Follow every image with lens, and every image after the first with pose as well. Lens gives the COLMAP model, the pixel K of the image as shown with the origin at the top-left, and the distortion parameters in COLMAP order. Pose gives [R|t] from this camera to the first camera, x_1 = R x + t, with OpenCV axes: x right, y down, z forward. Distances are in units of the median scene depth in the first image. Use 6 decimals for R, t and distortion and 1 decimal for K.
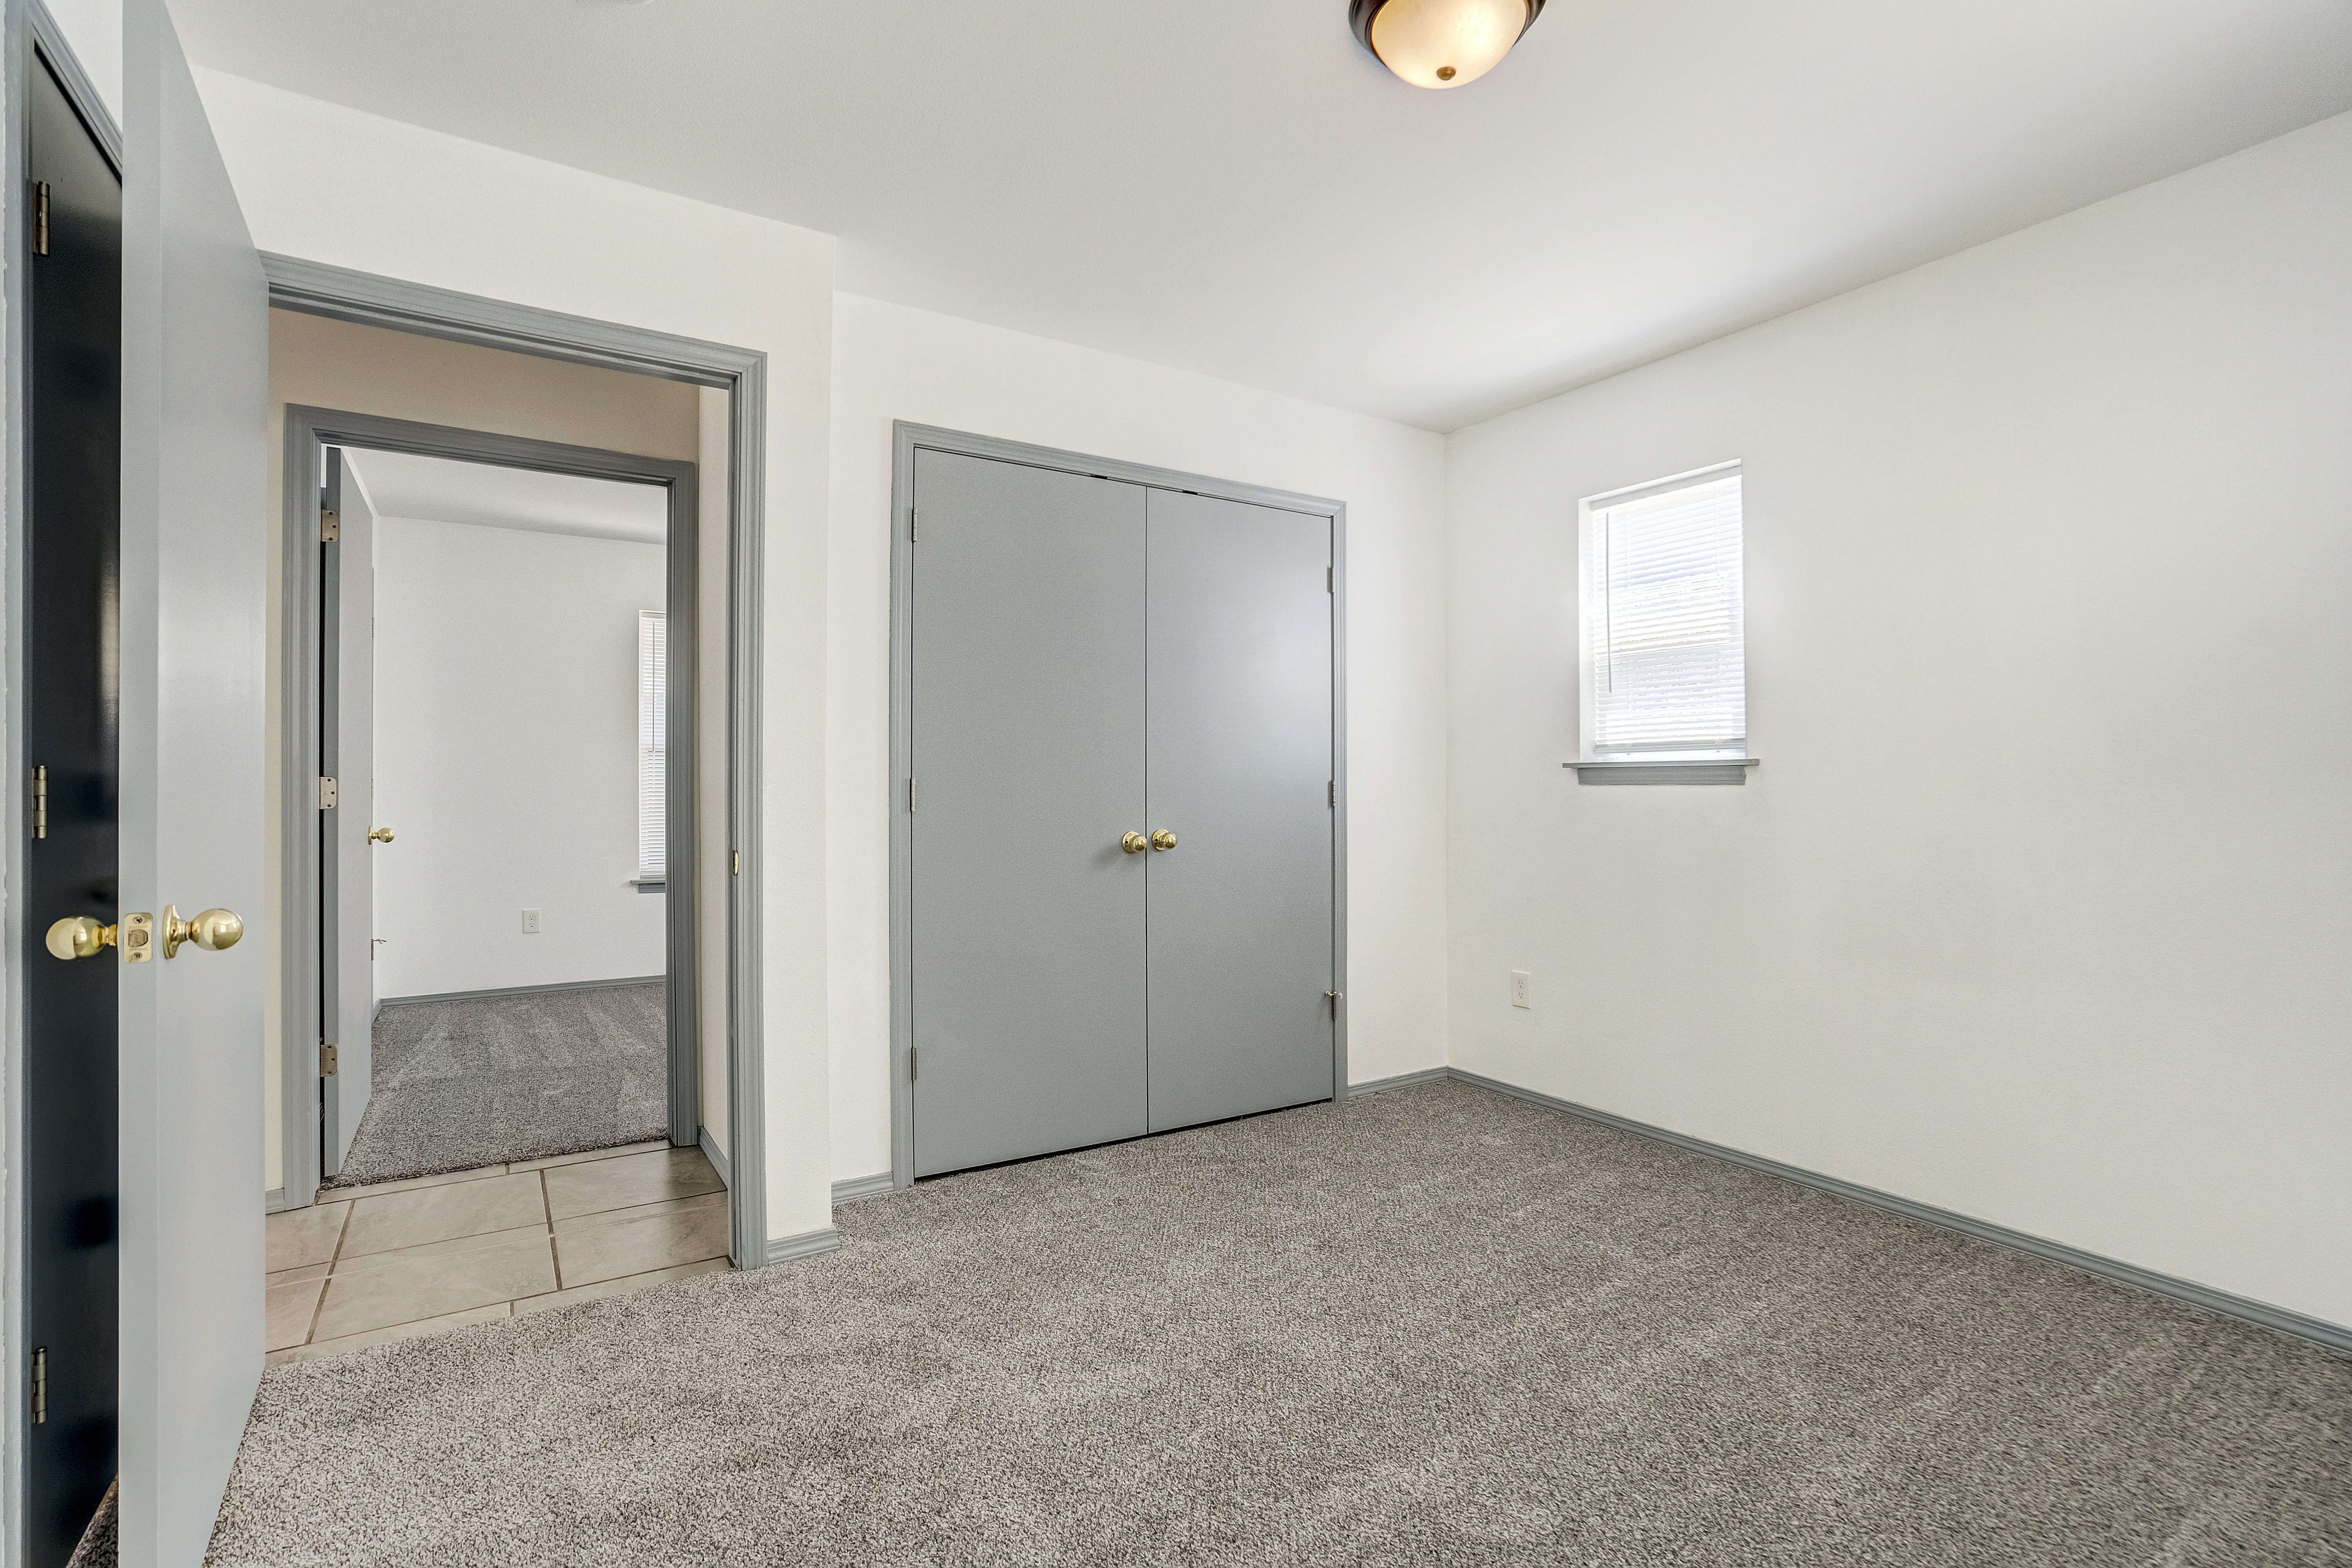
lens RADIAL K [[1113.8, 0, 1196.9], [0, 1113.8, 775.7], [0, 0, 1]] dist [-0.024454, 0.000768]
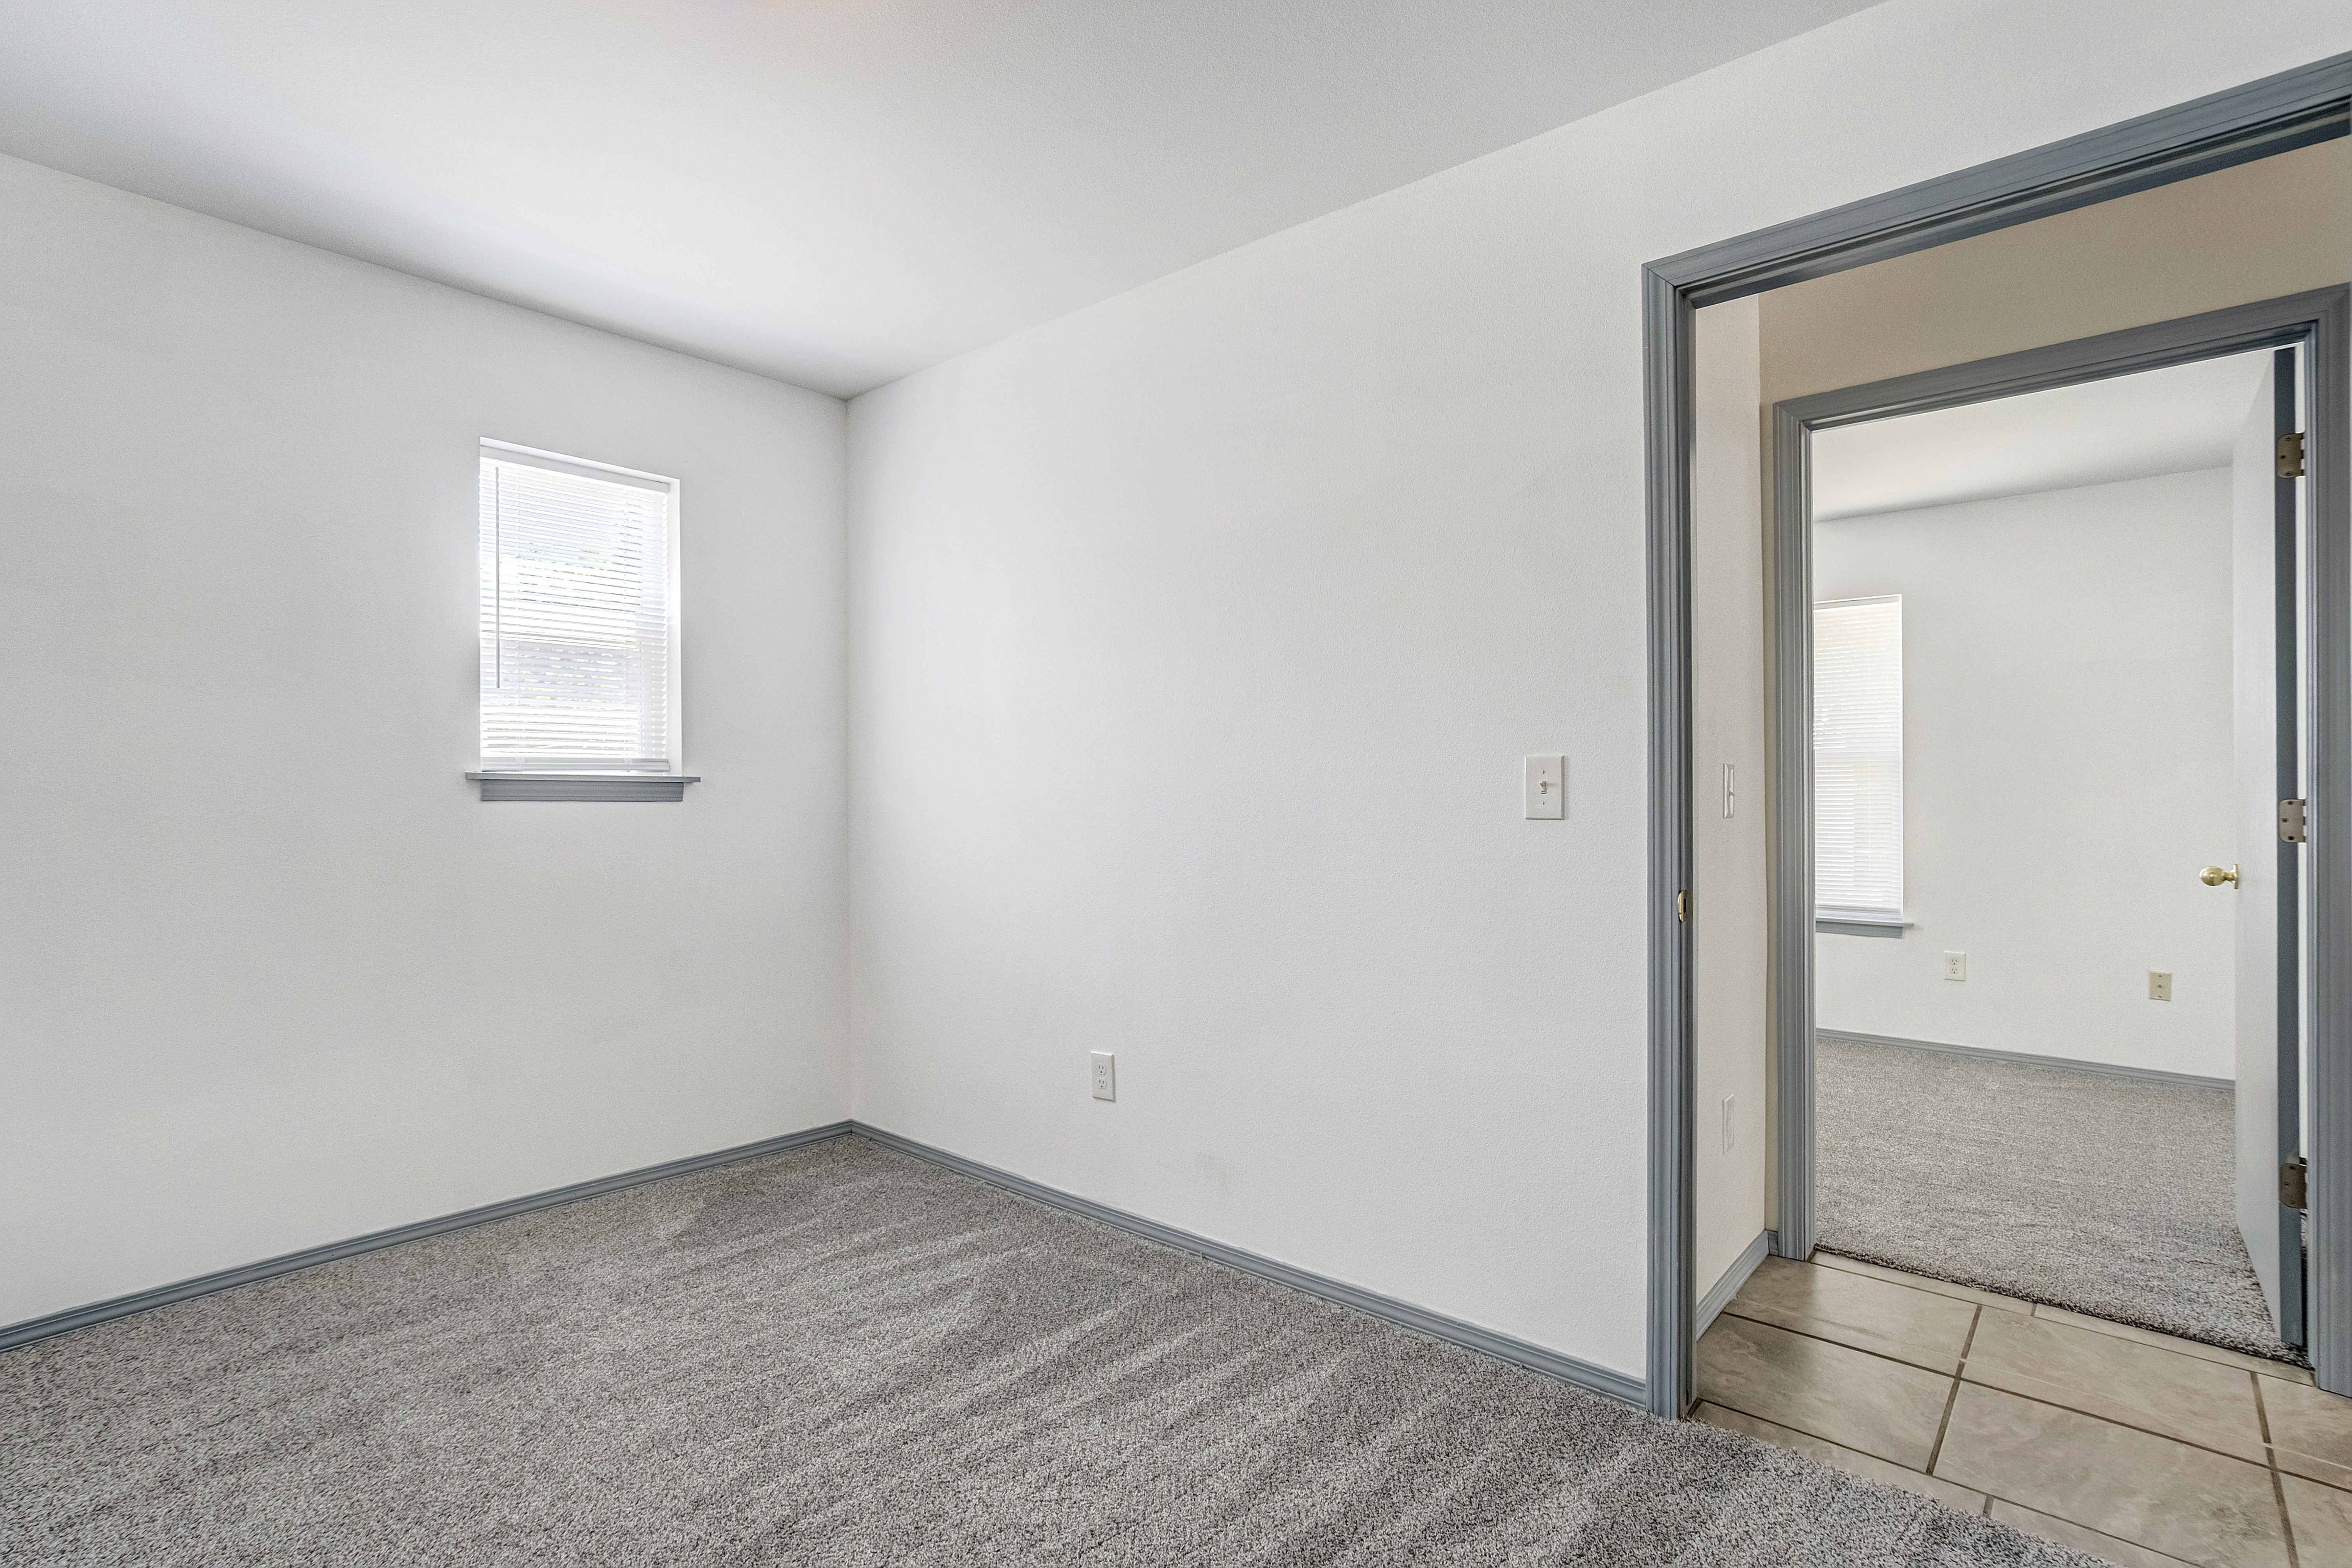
lens RADIAL K [[1130.8, 0, 1080.5], [0, 1130.8, 790.5], [0, 0, 1]] dist [-0.031835, -0.000175]
pose [[-0.233035, 0.001949, 0.972466, -0.575493], [-0.003230, 0.999991, -0.002779, 0.000737], [-0.972463, -0.003789, -0.233027, 0.857946]]
